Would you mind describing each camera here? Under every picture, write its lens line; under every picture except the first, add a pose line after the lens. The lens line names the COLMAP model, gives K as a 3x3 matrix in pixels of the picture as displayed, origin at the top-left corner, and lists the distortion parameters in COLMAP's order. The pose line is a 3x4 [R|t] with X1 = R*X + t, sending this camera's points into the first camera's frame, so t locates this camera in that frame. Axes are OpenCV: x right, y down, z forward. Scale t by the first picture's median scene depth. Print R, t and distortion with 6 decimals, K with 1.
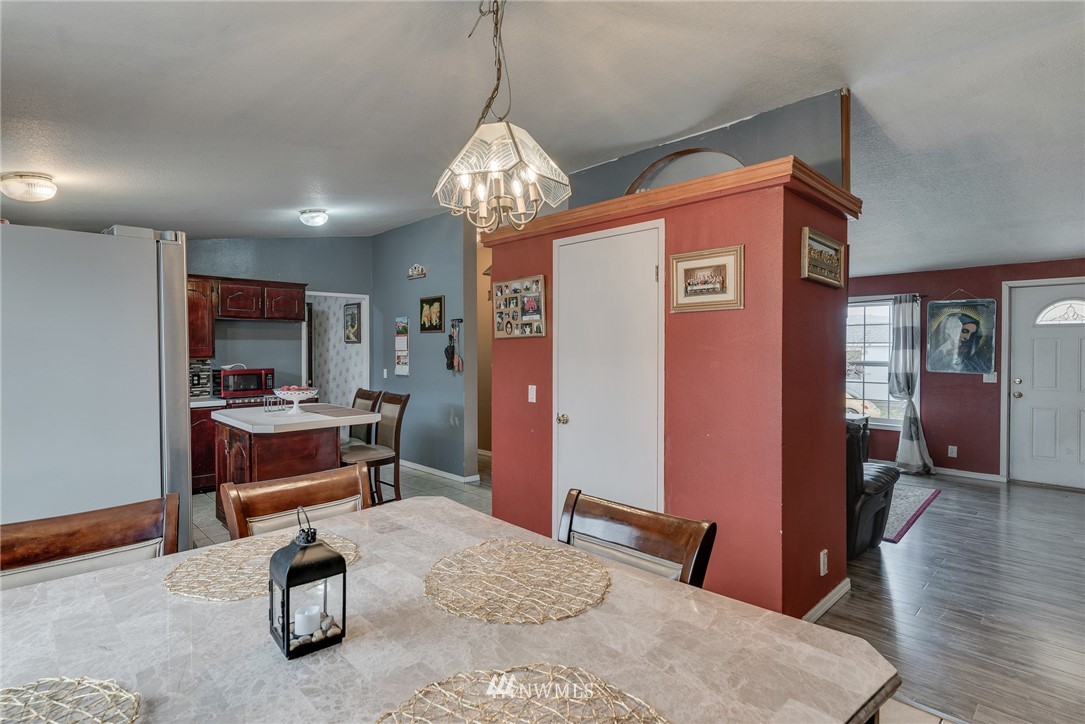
lens RADIAL K [[542.7, 0, 545.8], [0, 542.7, 354.0], [0, 0, 1]] dist [0.001981, 0.000781]
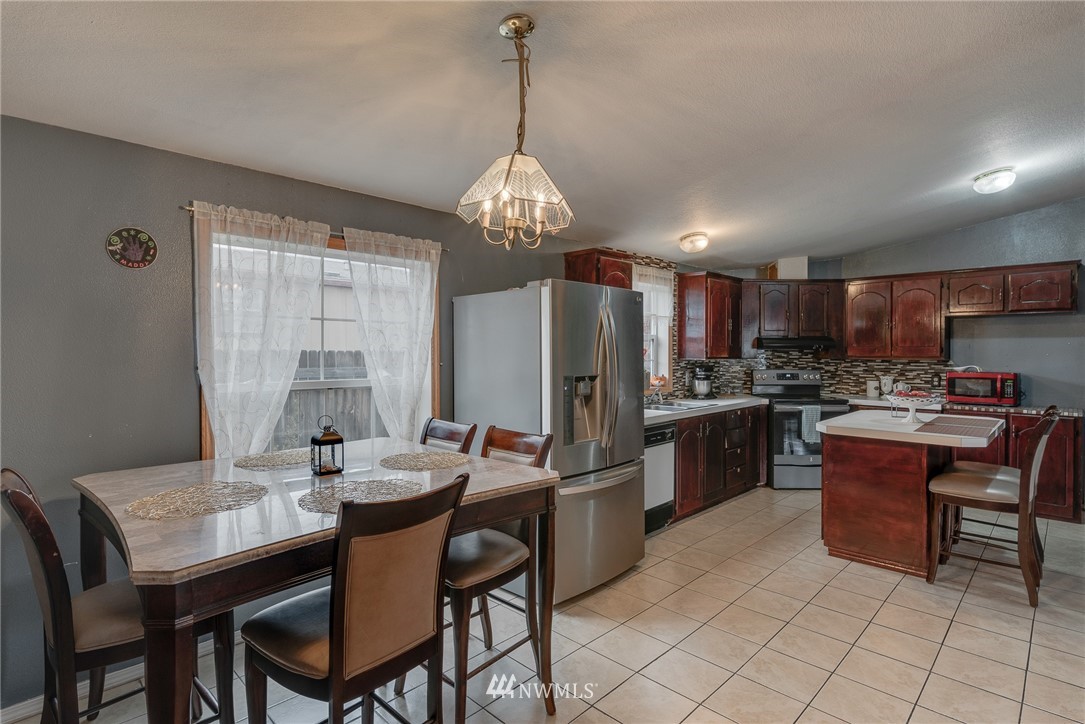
lens RADIAL K [[542.7, 0, 545.8], [0, 542.7, 354.0], [0, 0, 1]] dist [0.001981, 0.000781]
pose [[0.005007, 0.009532, -0.999942, 0.337597], [-0.009356, 0.999911, 0.009485, -0.003002], [0.999944, 0.009308, 0.005096, 0.336622]]
